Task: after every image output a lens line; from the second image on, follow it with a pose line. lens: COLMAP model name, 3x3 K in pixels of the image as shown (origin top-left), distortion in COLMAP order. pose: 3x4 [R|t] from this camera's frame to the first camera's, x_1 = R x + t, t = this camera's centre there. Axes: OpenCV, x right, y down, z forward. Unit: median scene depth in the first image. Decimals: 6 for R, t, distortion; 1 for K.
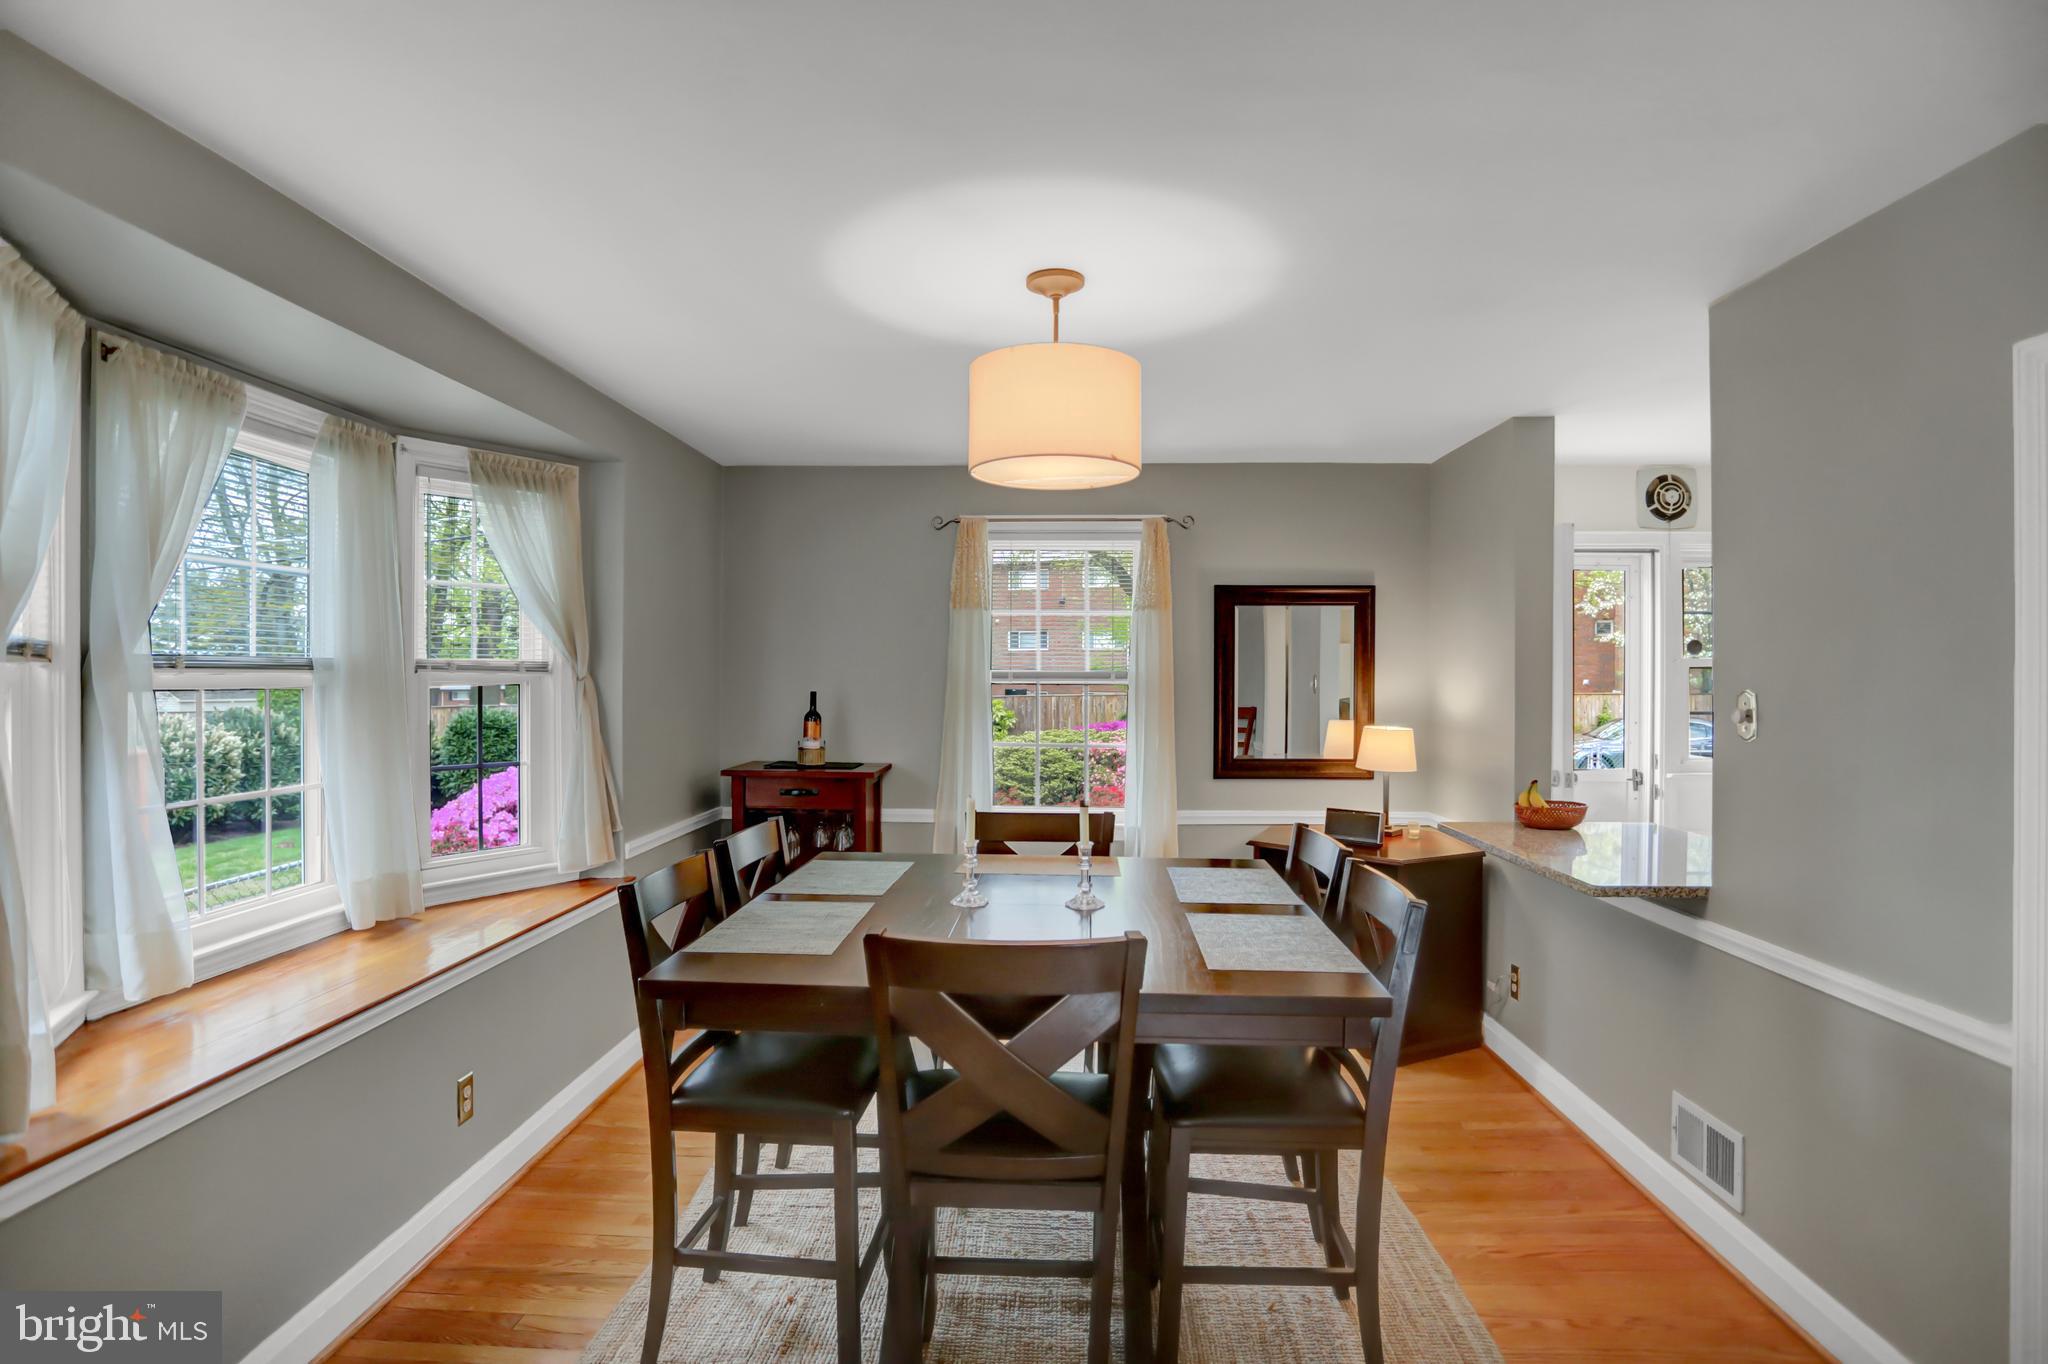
lens RADIAL K [[1033.6, 0, 1015.2], [0, 1033.6, 679.5], [0, 0, 1]] dist [-0.040602, -0.000192]
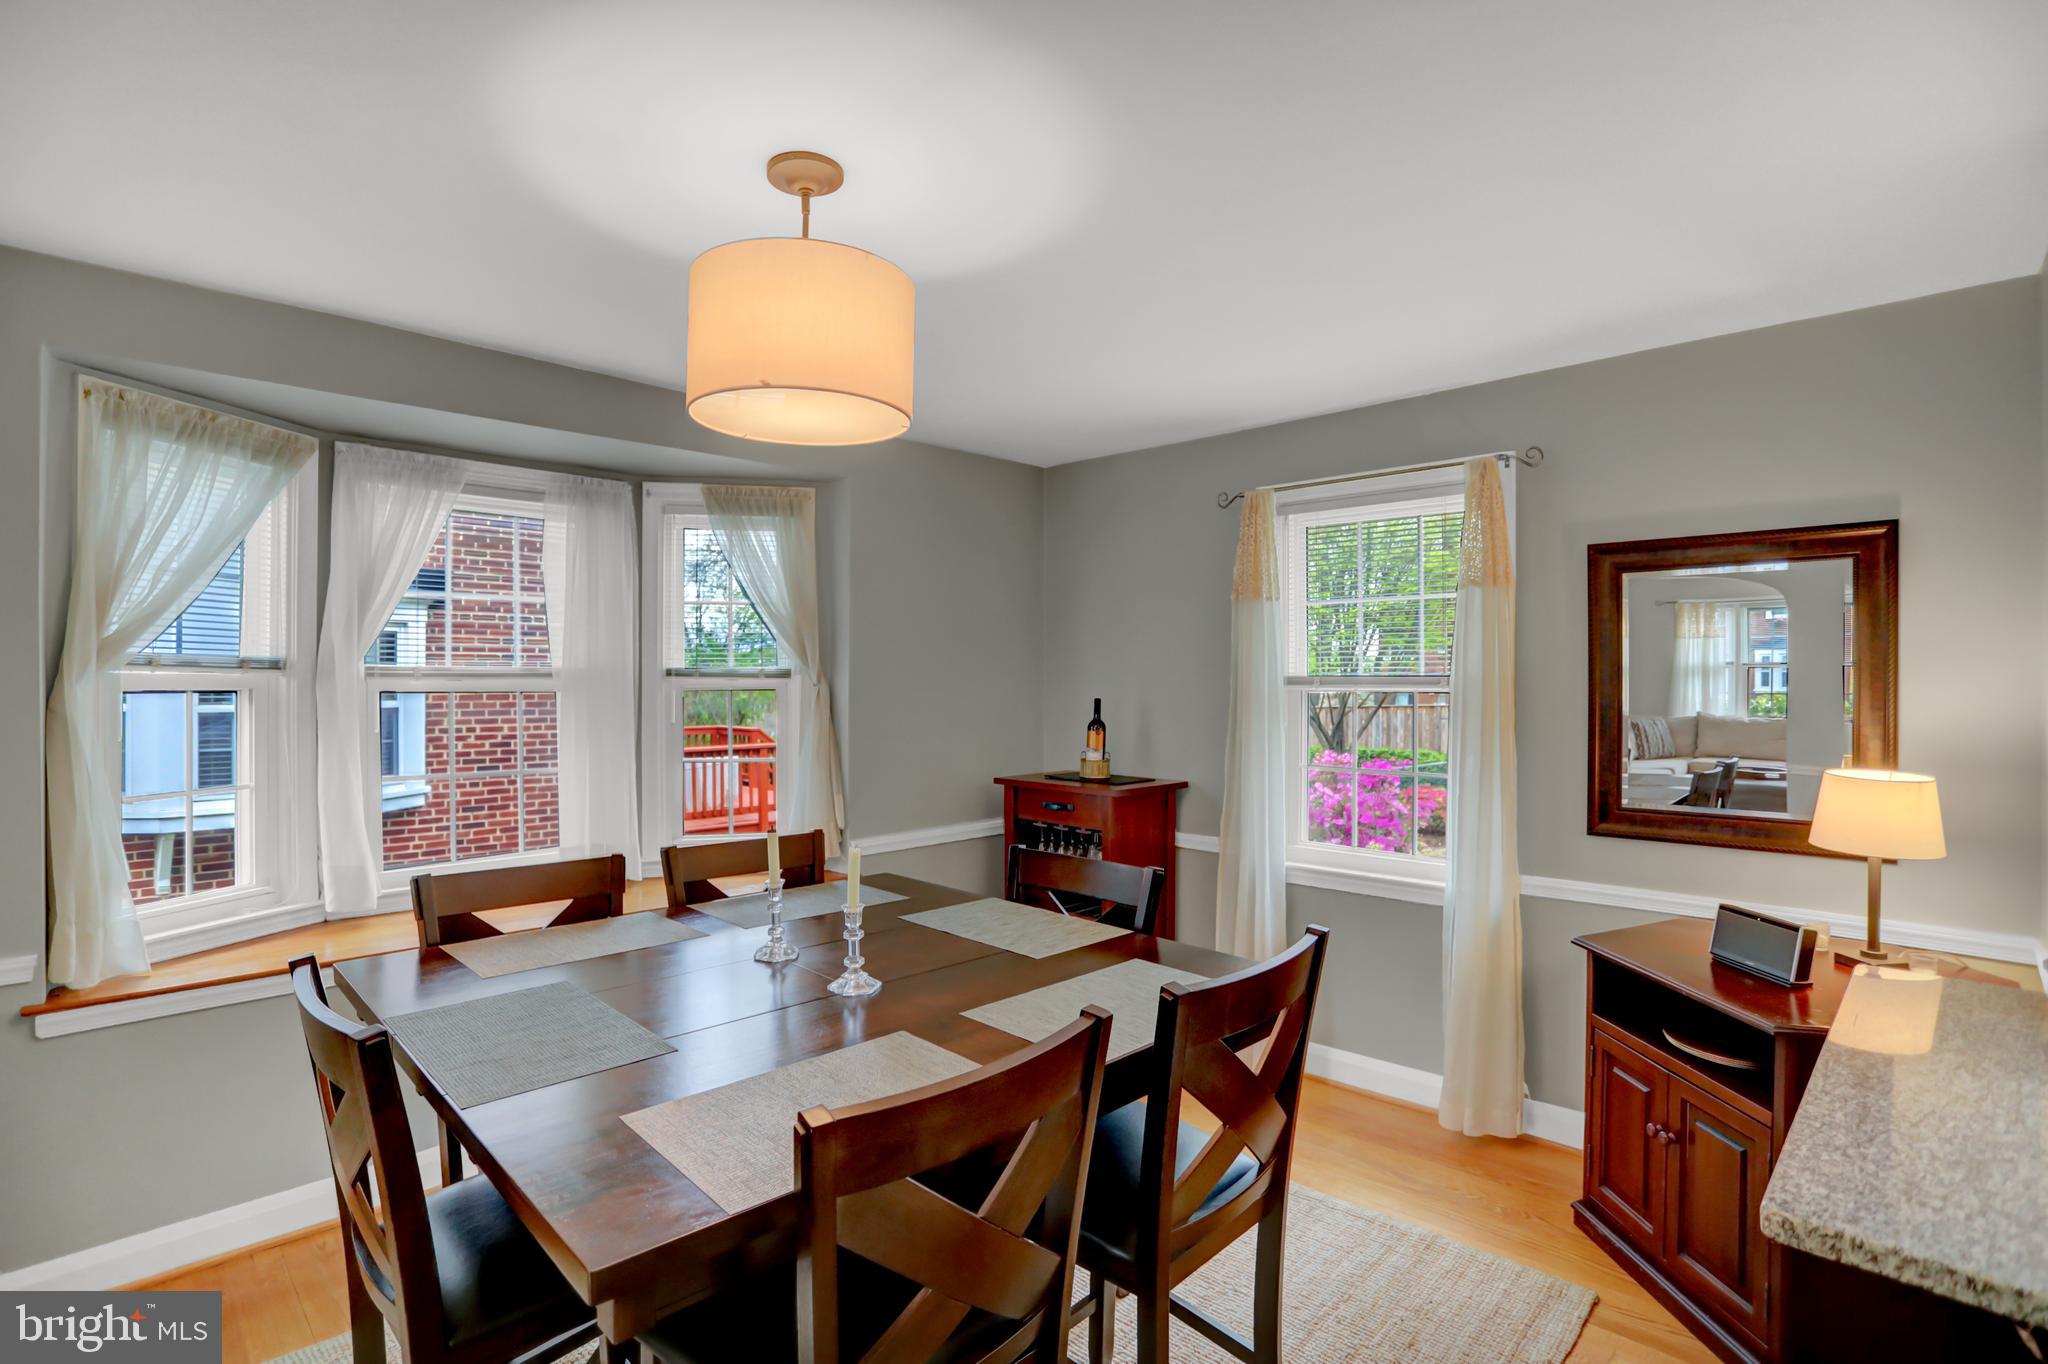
lens RADIAL K [[991.9, 0, 1015.2], [0, 991.9, 686.9], [0, 0, 1]] dist [-0.068631, 0.025660]
pose [[0.739393, 0.004218, -0.673261, 0.345552], [-0.001715, 0.999989, 0.004381, -0.002115], [0.673272, -0.002085, 0.739392, 0.298663]]
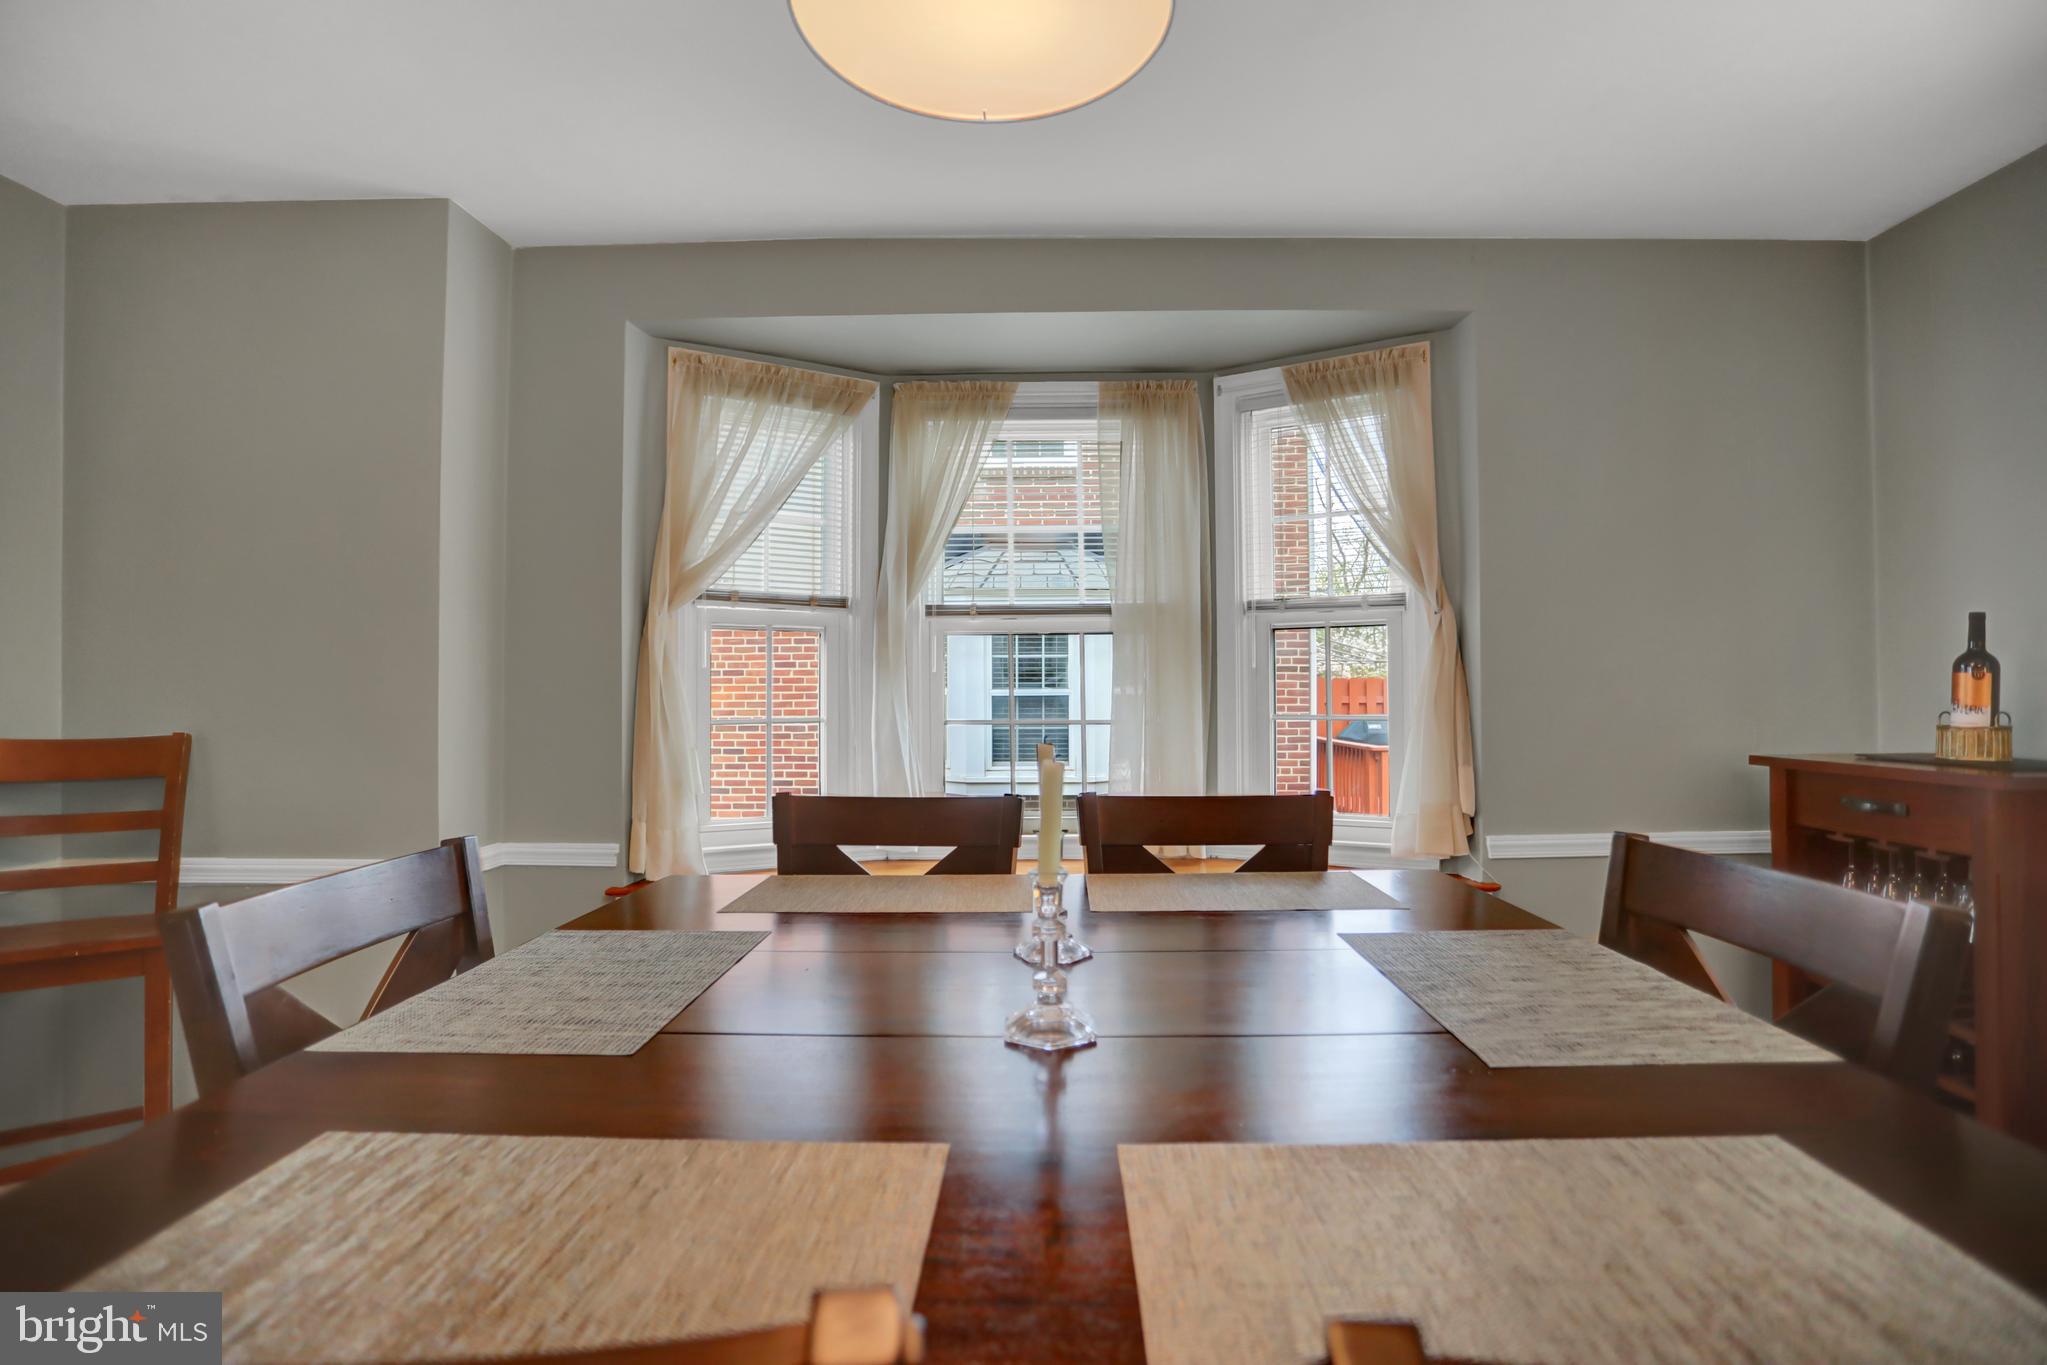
lens RADIAL K [[991.4, 0, 1019.9], [0, 991.4, 679.1], [0, 0, 1]] dist [-0.068631, 0.025660]
pose [[0.036669, -0.018113, -0.999163, 0.239090], [0.004237, 0.999830, -0.017970, 0.049876], [0.999318, -0.003574, 0.036740, 0.529433]]
